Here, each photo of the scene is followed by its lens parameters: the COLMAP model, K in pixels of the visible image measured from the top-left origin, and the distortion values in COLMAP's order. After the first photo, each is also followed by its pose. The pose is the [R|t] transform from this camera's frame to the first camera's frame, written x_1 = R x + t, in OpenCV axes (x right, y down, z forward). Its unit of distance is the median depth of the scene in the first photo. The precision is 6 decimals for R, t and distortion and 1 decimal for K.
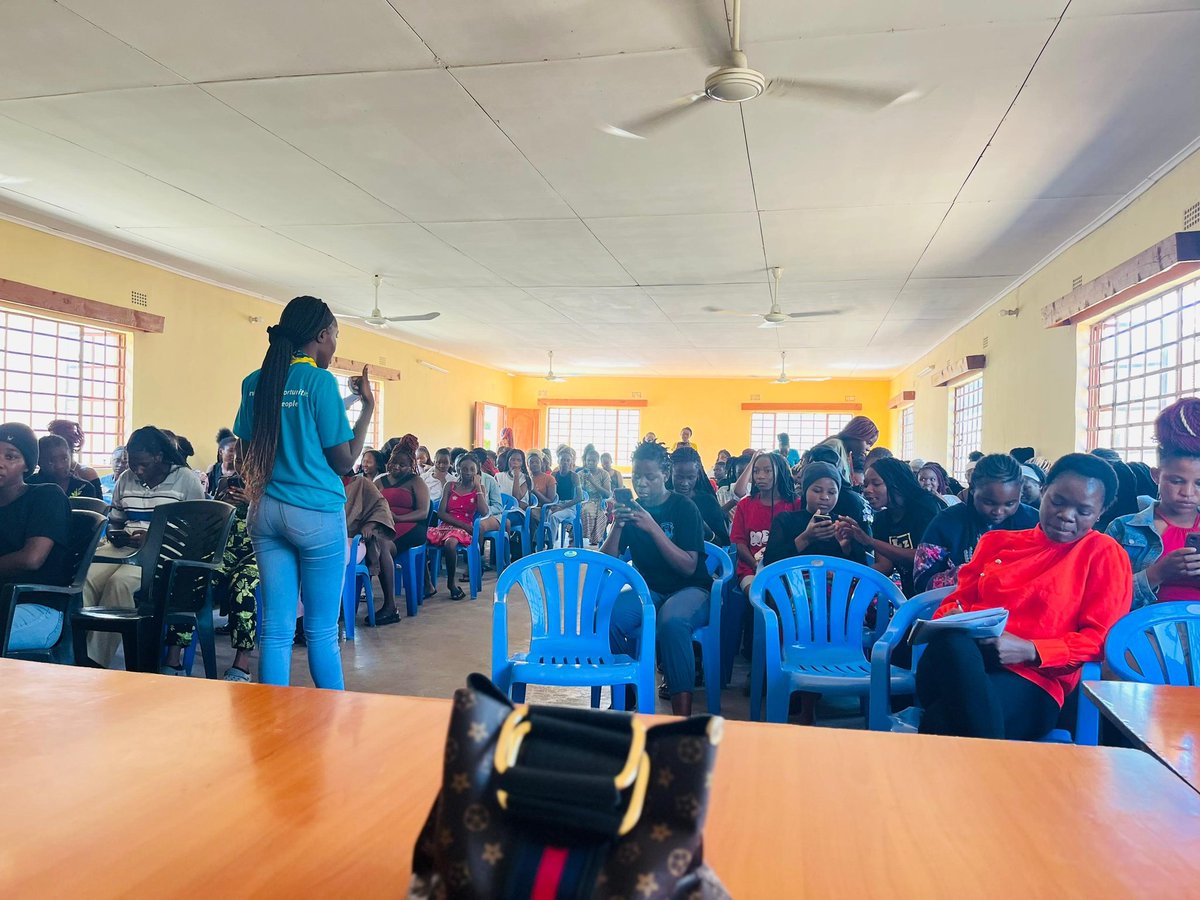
lens RADIAL K [[885.1, 0, 600.0], [0, 885.1, 450.0], [0, 0, 1]] dist [0.022503, -0.042527]
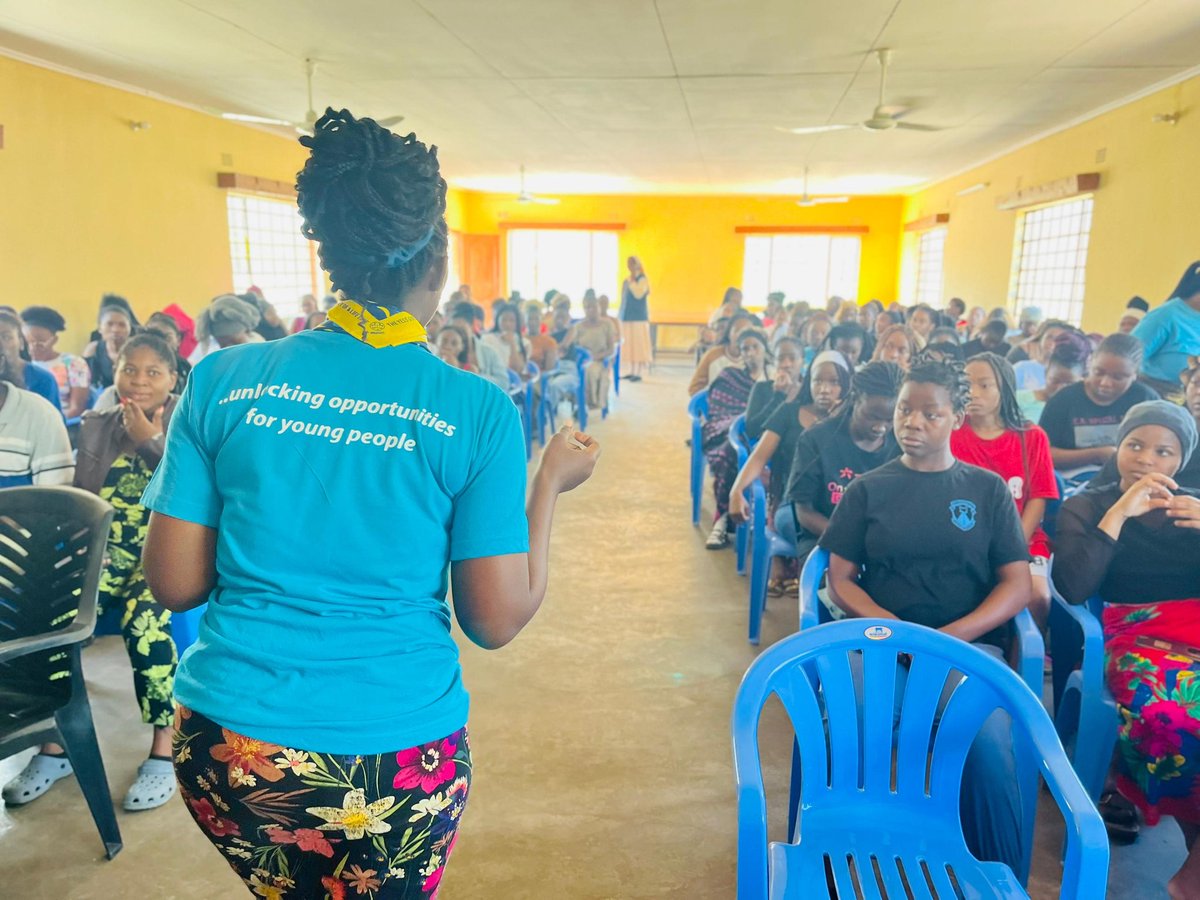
lens RADIAL K [[885.1, 0, 600.0], [0, 885.1, 450.0], [0, 0, 1]] dist [0.022503, -0.042527]
pose [[0.997279, -0.025303, 0.069245, -0.070553], [0.010508, 0.978453, 0.206204, -0.033513], [-0.072971, -0.204915, 0.976056, 0.211010]]
